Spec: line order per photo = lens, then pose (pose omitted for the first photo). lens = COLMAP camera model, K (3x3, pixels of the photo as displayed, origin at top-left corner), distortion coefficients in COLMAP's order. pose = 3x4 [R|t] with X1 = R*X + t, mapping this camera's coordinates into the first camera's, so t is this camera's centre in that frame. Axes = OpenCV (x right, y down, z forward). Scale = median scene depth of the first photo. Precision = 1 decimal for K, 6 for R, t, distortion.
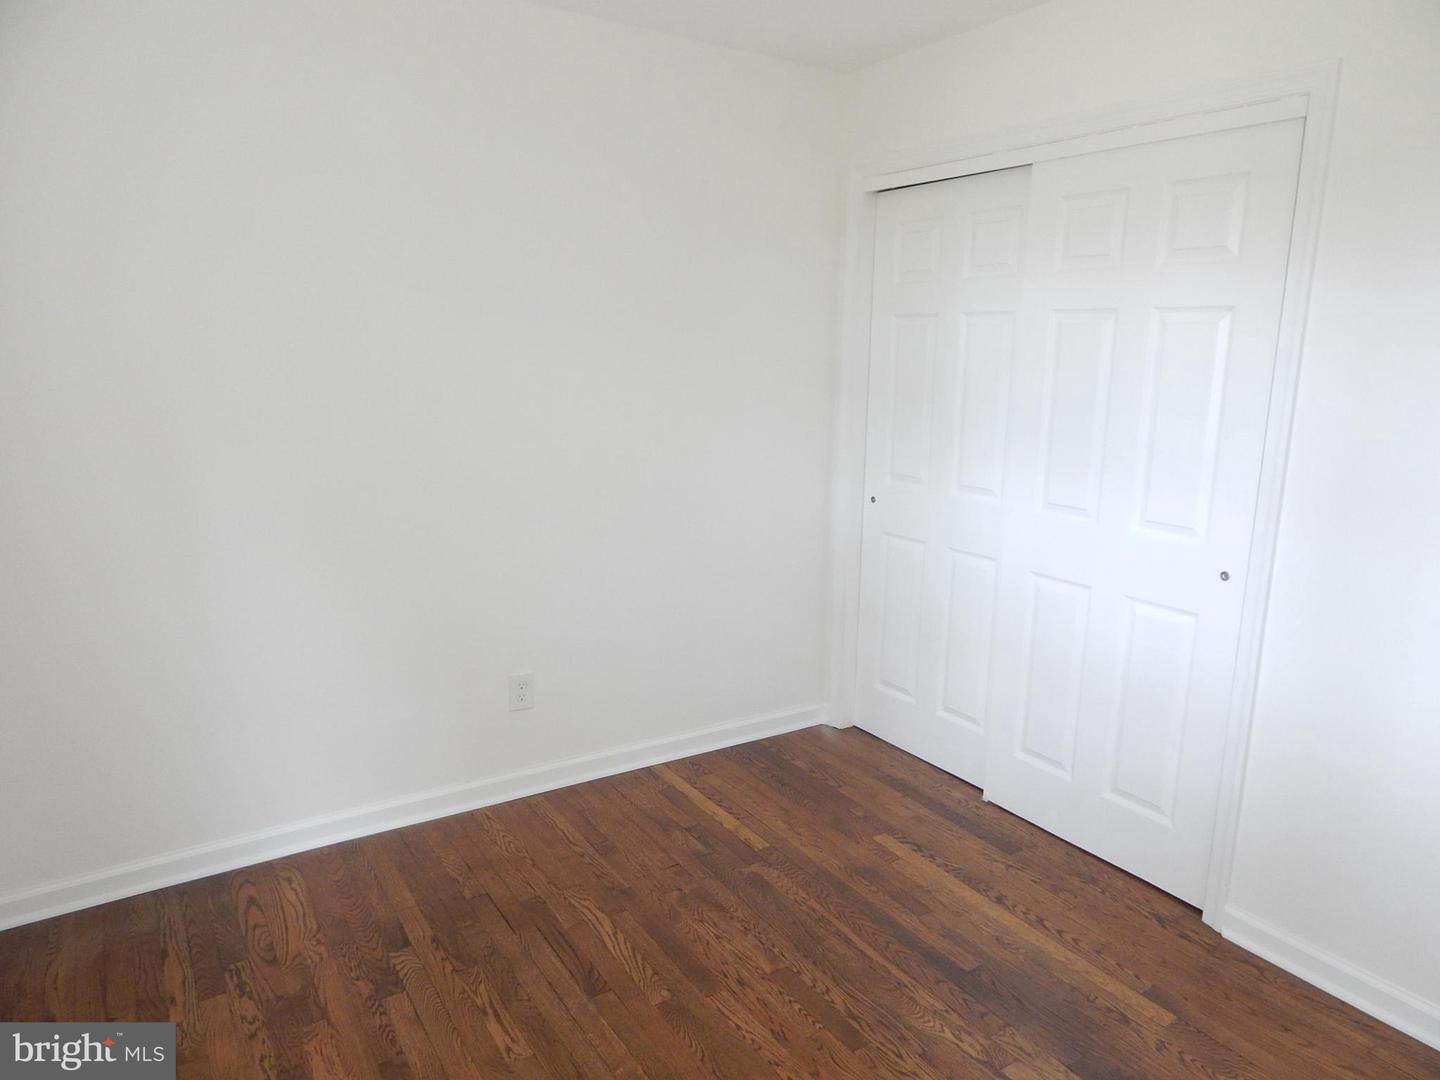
lens RADIAL K [[959.3, 0, 725.6], [0, 959.3, 539.3], [0, 0, 1]] dist [0.011998, -0.006541]
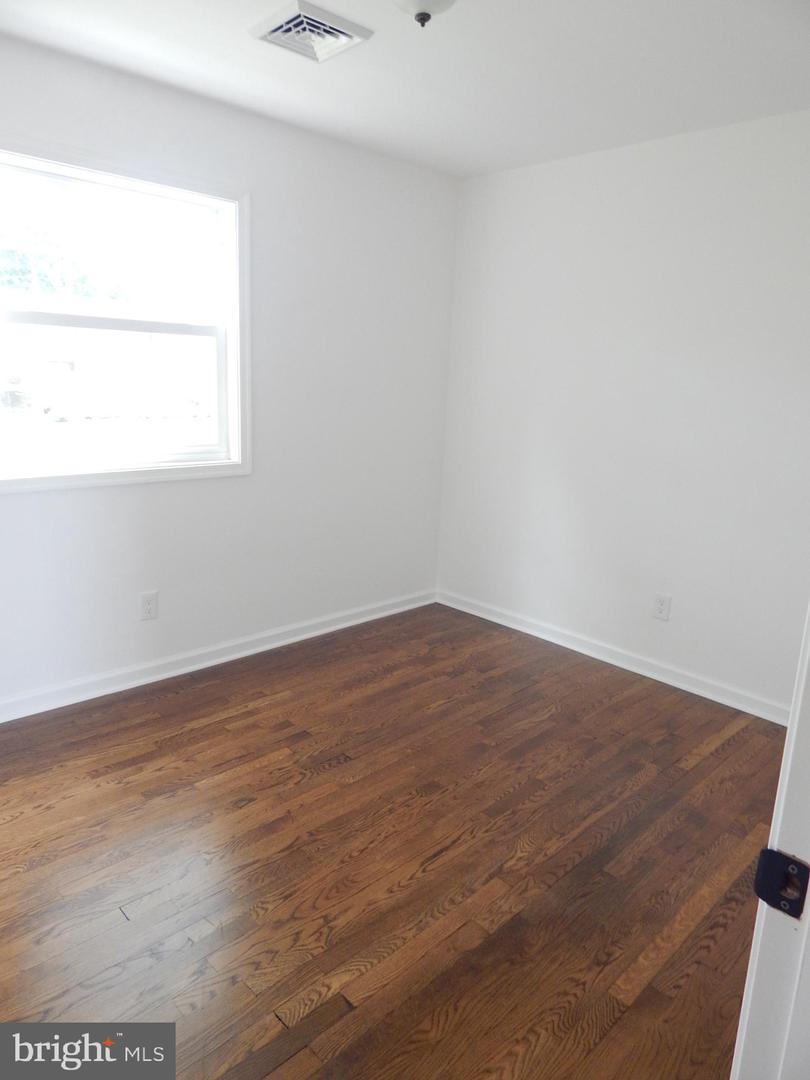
lens RADIAL K [[719.5, 0, 405.0], [0, 719.5, 540.0], [0, 0, 1]] dist [0.011998, -0.006541]
pose [[0.174516, 0.213825, -0.961157, 0.974239], [-0.227904, 0.958402, 0.171832, -0.050850], [0.957917, 0.189064, 0.215988, 0.470897]]
